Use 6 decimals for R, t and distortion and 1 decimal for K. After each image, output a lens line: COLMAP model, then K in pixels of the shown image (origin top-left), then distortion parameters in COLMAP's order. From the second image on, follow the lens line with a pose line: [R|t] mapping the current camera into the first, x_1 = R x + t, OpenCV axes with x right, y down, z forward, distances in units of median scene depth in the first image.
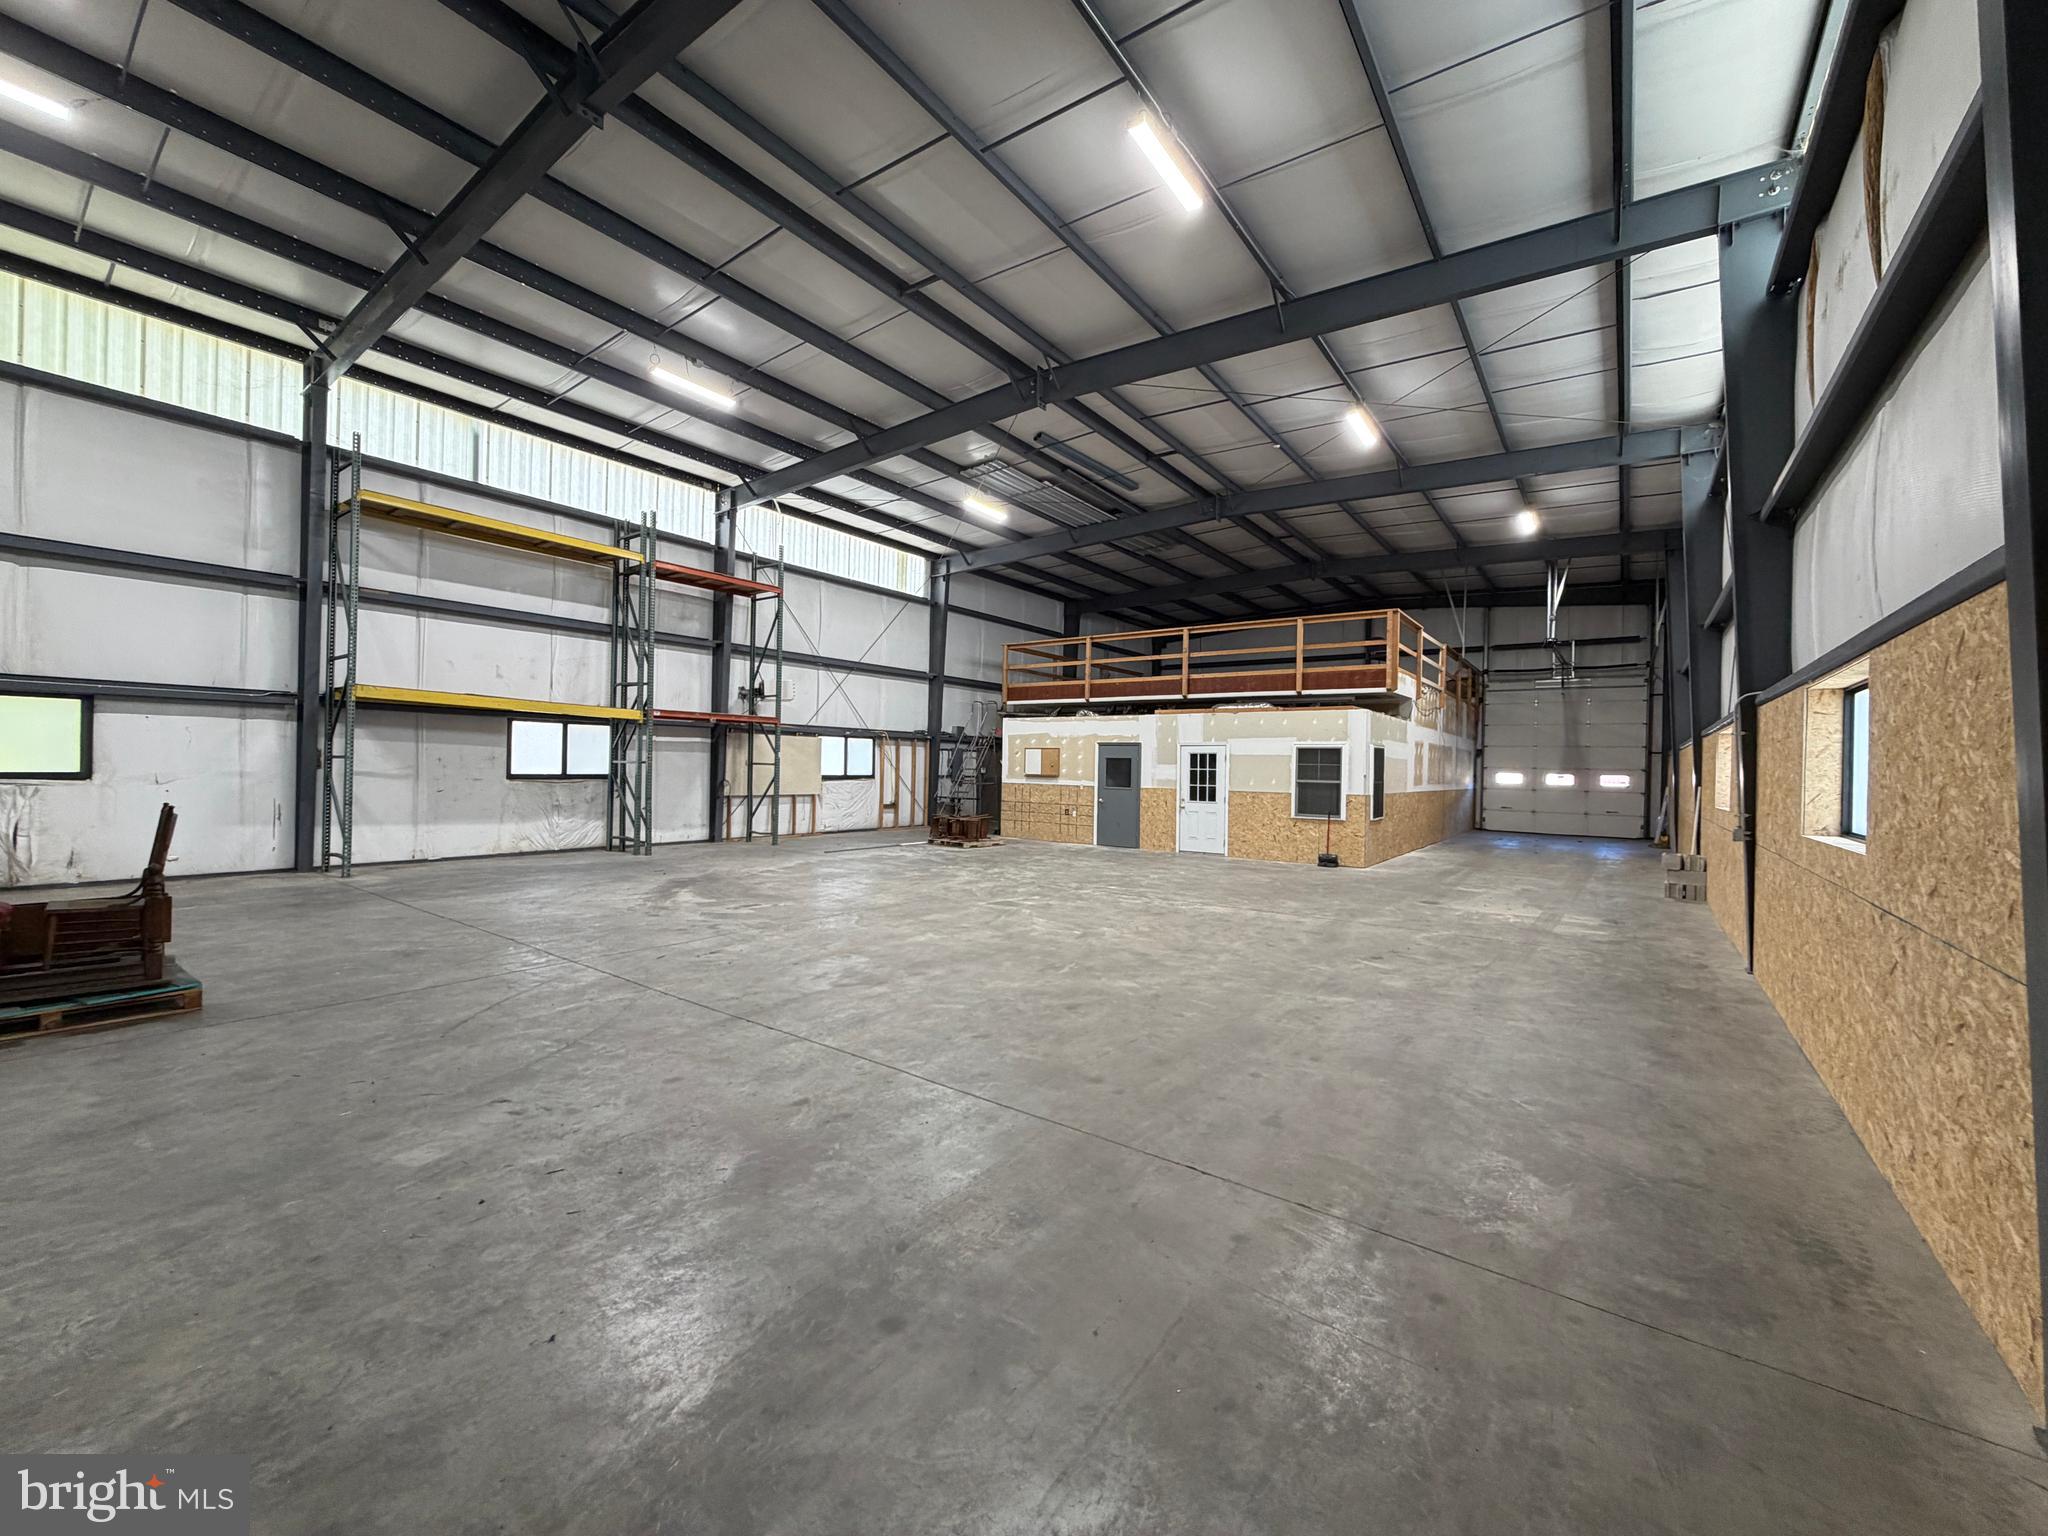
lens RADIAL K [[816.4, 0, 1017.0], [0, 816.4, 770.0], [0, 0, 1]] dist [-0.000013, 0.000291]
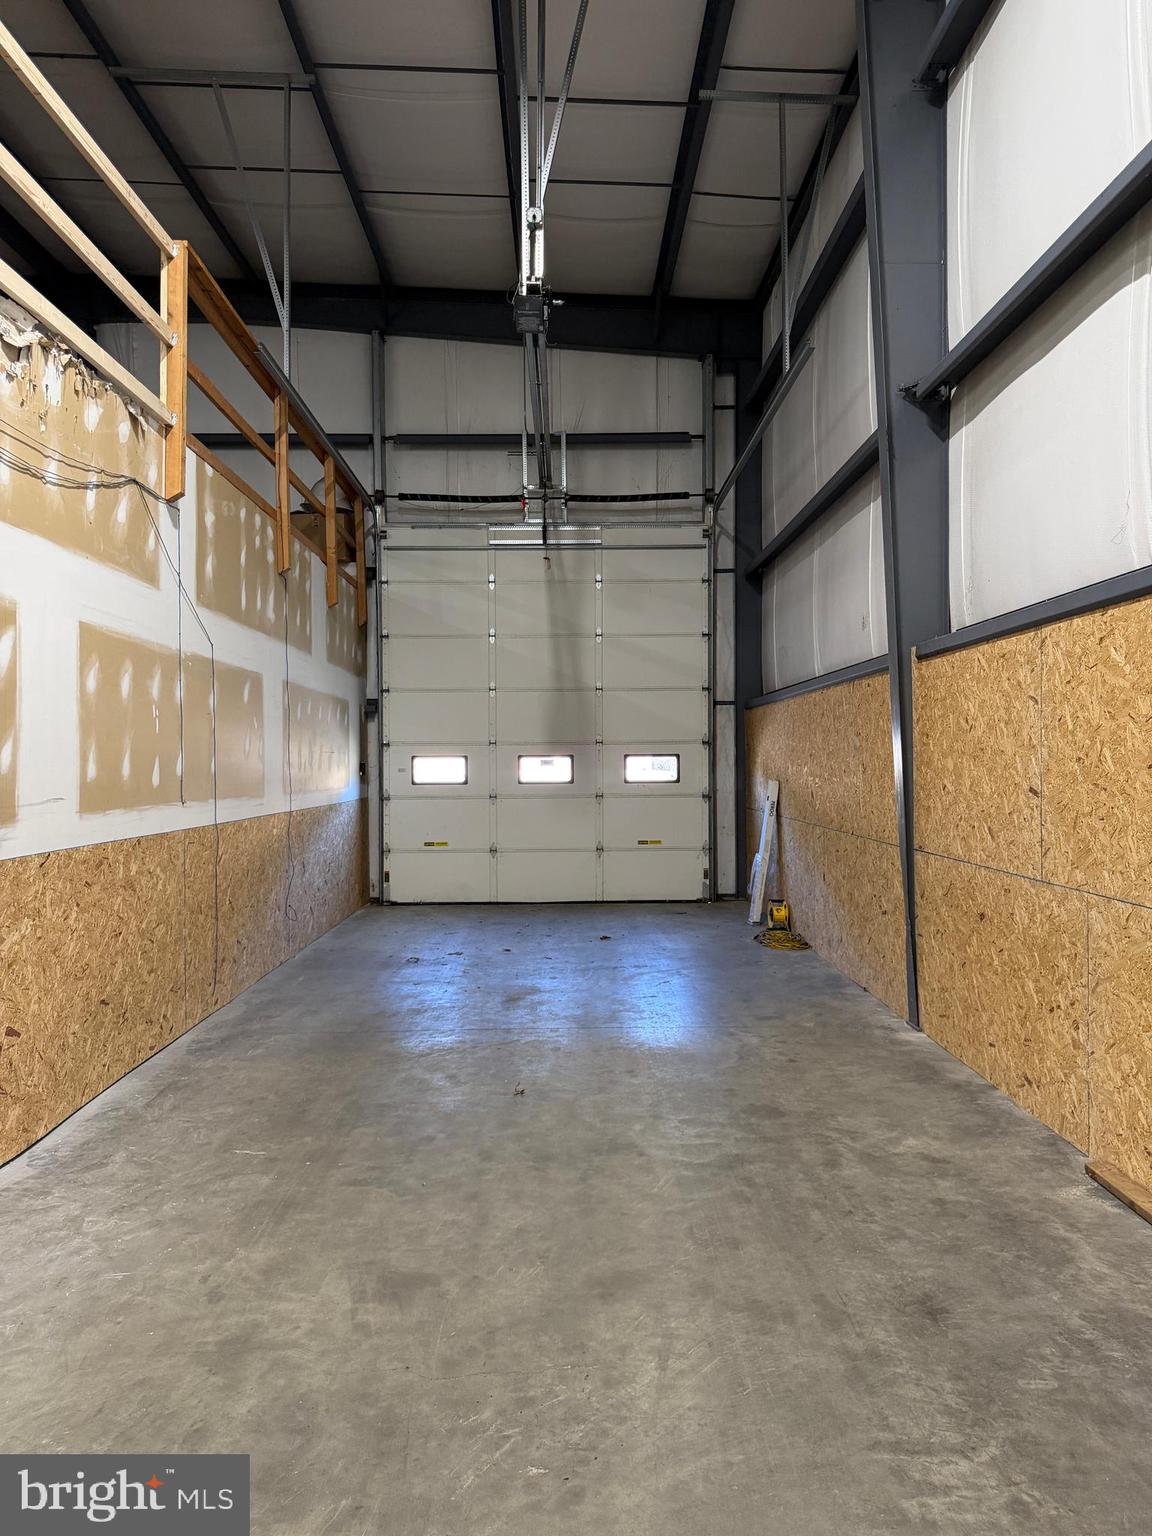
lens RADIAL K [[1077.3, 0, 573.7], [0, 1077.3, 775.8], [0, 0, 1]] dist [0.070364, -0.061576]
pose [[0.795298, -0.034126, 0.605258, 0.486851], [0.026114, 0.999416, 0.022037, 0.004977], [-0.605656, -0.001720, 0.795725, 0.782834]]
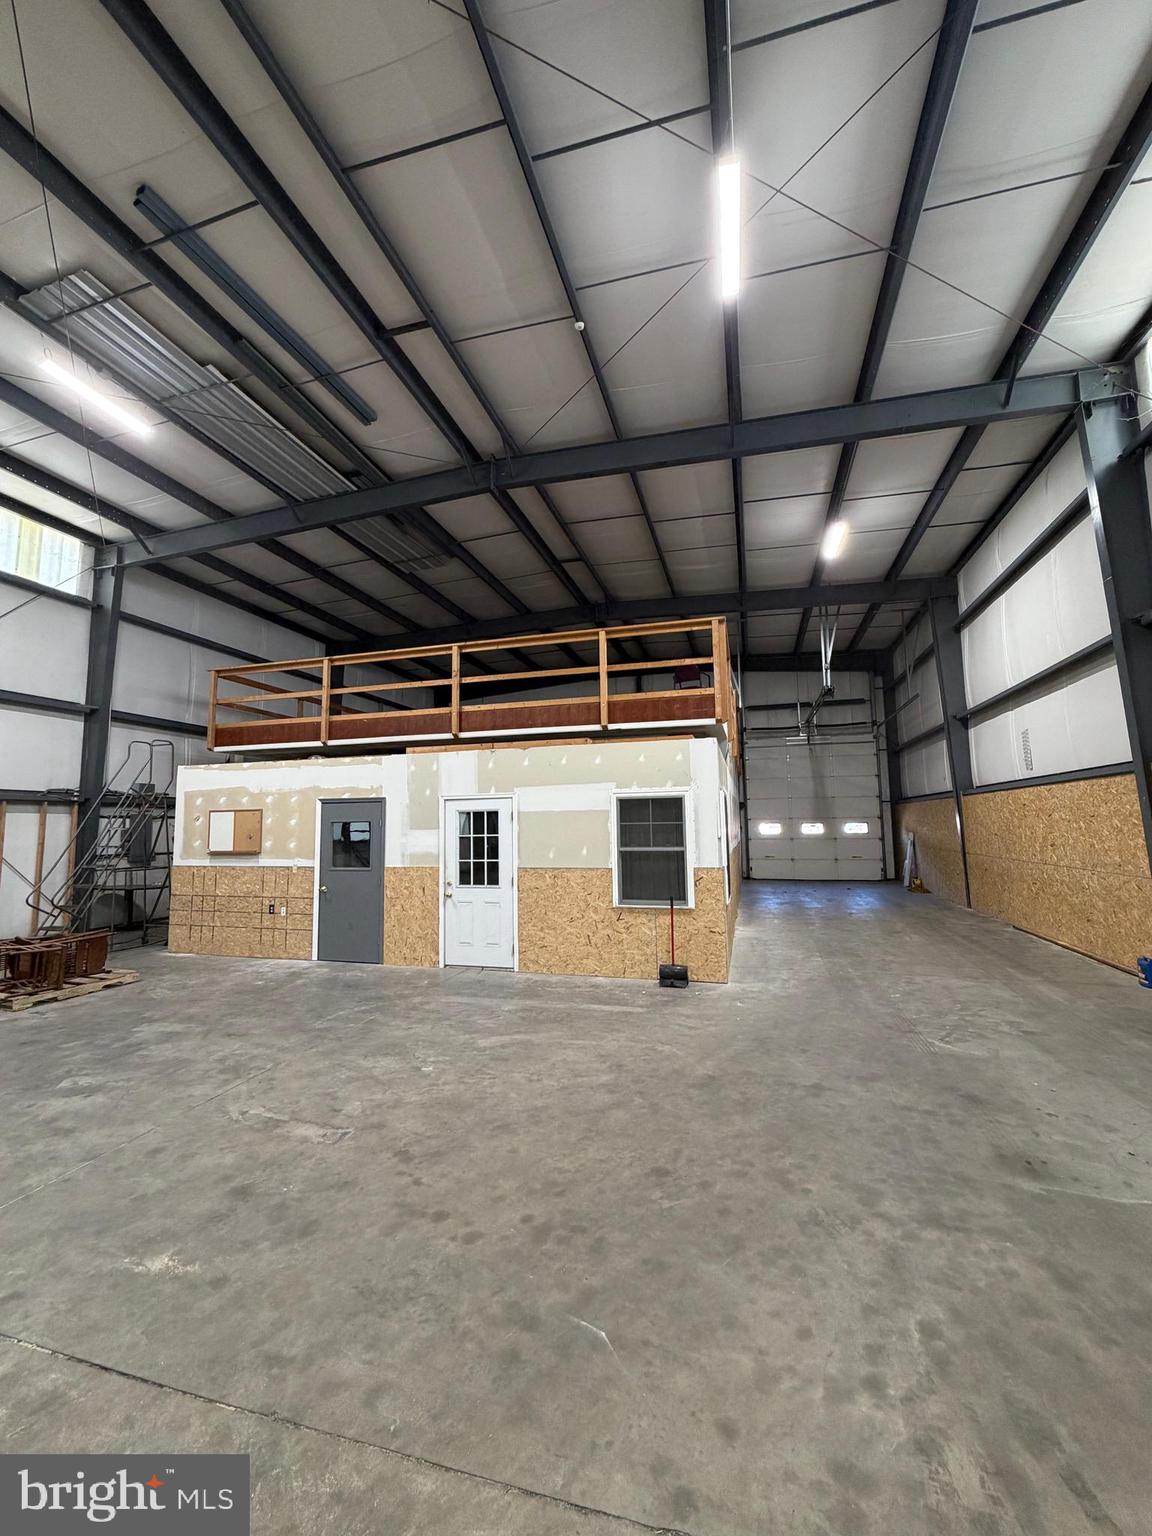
lens RADIAL K [[612.3, 0, 577.3], [0, 612.3, 764.2], [0, 0, 1]] dist [-0.000013, 0.000291]
pose [[0.934952, 0.001698, 0.354771, 0.122301], [0.034955, 0.994682, -0.096880, -0.007076], [-0.353049, 0.102979, 0.929920, 0.487872]]
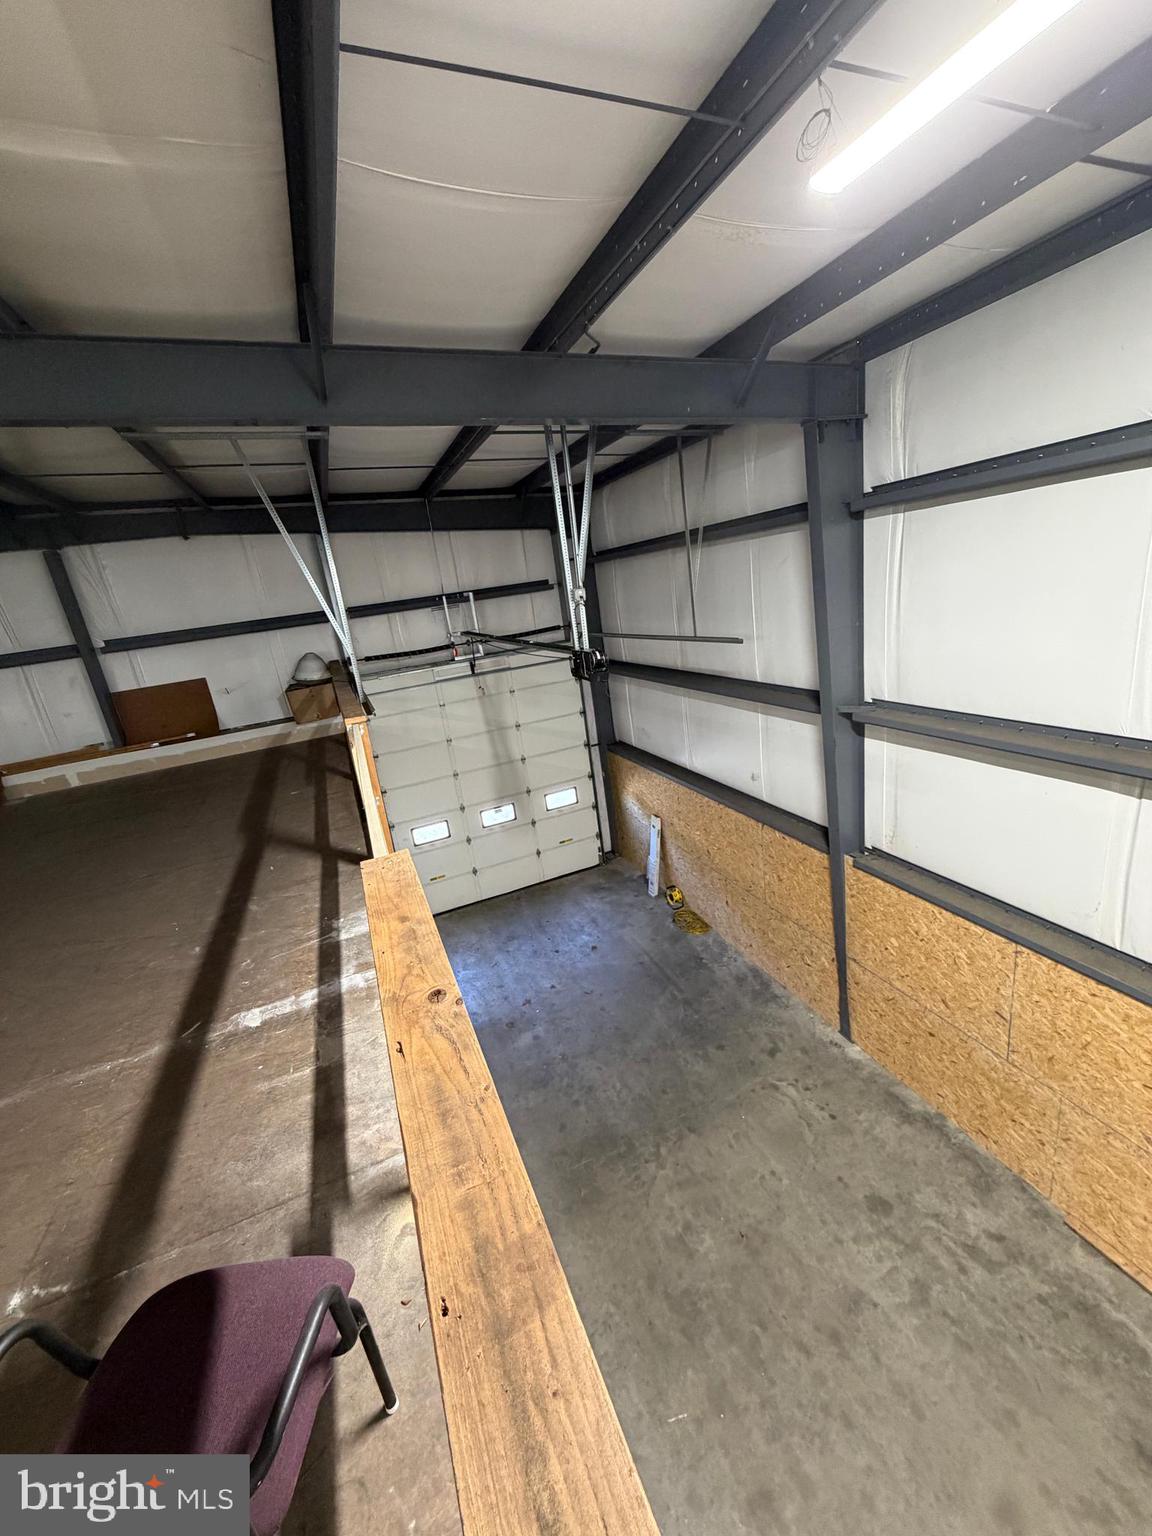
lens RADIAL K [[612.3, 0, 582.6], [0, 612.3, 768.5], [0, 0, 1]] dist [-0.000013, 0.000291]
pose [[0.507882, -0.332532, 0.794656, 0.456918], [0.145447, 0.942347, 0.301376, -0.223581], [-0.849059, -0.037483, 0.526967, 0.966030]]
